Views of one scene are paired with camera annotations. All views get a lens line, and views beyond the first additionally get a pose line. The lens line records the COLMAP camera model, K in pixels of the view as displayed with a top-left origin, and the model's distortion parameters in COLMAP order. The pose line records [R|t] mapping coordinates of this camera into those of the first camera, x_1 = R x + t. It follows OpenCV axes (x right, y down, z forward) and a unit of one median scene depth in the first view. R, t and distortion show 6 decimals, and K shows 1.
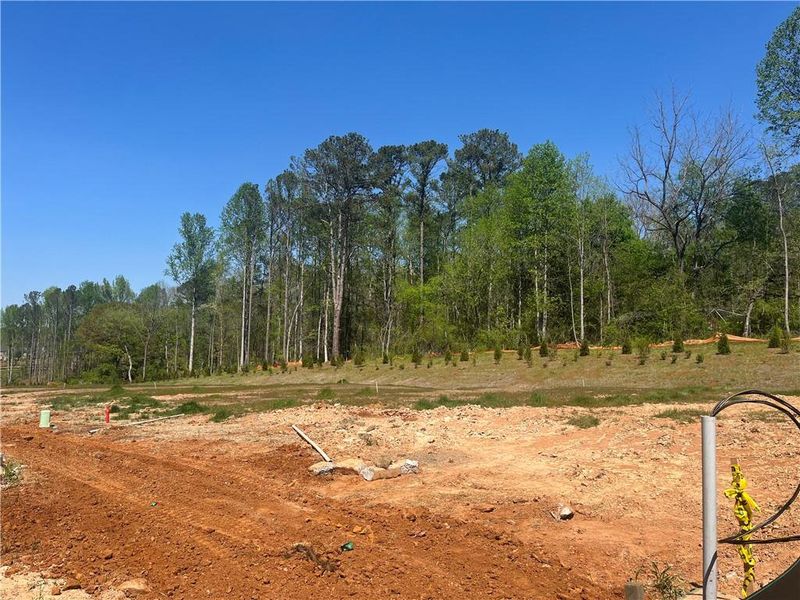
lens RADIAL K [[607.2, 0, 400.0], [0, 607.2, 300.0], [0, 0, 1]] dist [0.045782, -0.001403]
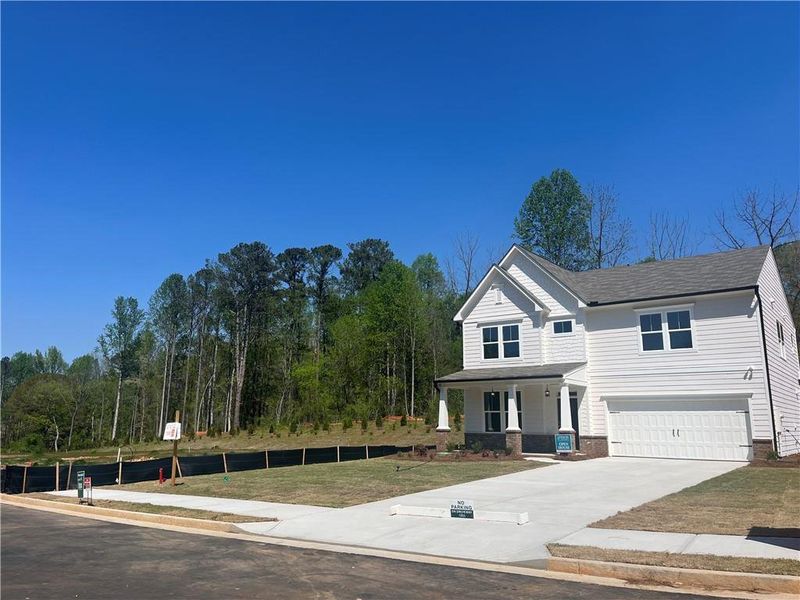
lens RADIAL K [[610.2, 0, 399.3], [0, 610.2, 287.8], [0, 0, 1]] dist [0.007720, 0.001469]
pose [[0.996424, 0.015940, 0.082978, 0.091094], [-0.005153, 0.991680, -0.128627, -0.020297], [-0.084338, 0.127740, 0.988215, -0.202363]]
